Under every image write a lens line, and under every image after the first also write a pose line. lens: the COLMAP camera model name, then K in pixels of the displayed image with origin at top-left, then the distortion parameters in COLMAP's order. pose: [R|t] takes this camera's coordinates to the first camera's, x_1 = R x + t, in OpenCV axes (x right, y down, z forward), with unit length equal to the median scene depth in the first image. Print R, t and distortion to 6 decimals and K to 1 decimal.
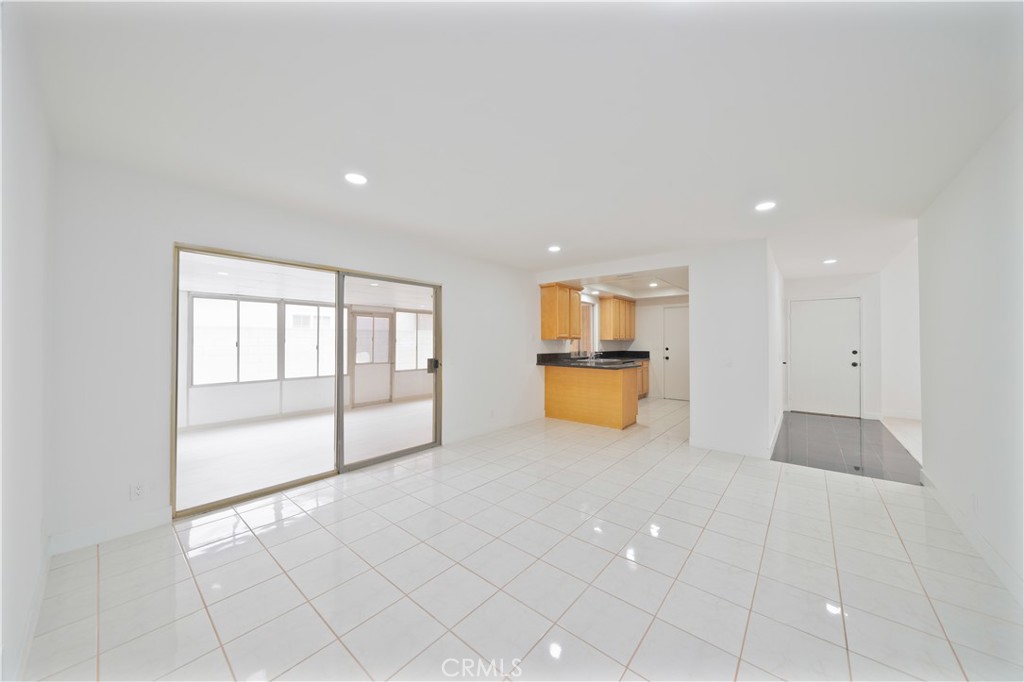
lens RADIAL K [[352.7, 0, 510.3], [0, 352.7, 342.3], [0, 0, 1]] dist [0.002507, -0.000091]
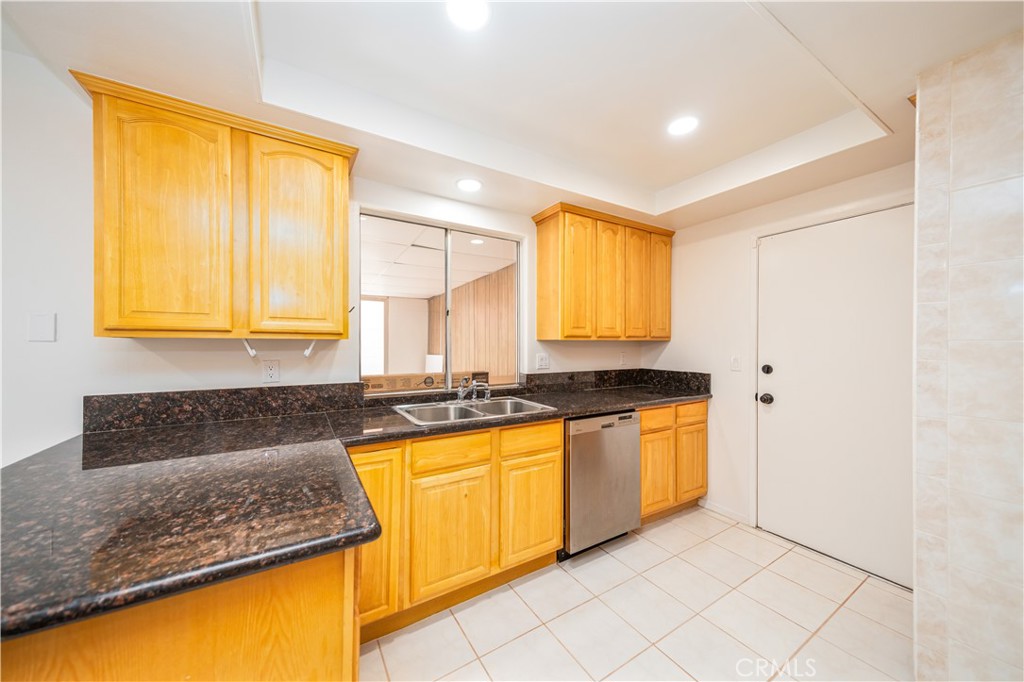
lens RADIAL K [[352.7, 0, 516.1], [0, 352.7, 338.1], [0, 0, 1]] dist [0.002507, -0.000091]
pose [[0.947748, 0.004253, -0.318991, 0.332426], [-0.004385, 0.999990, 0.000305, -0.008017], [0.318989, 0.001109, 0.947758, 0.632015]]
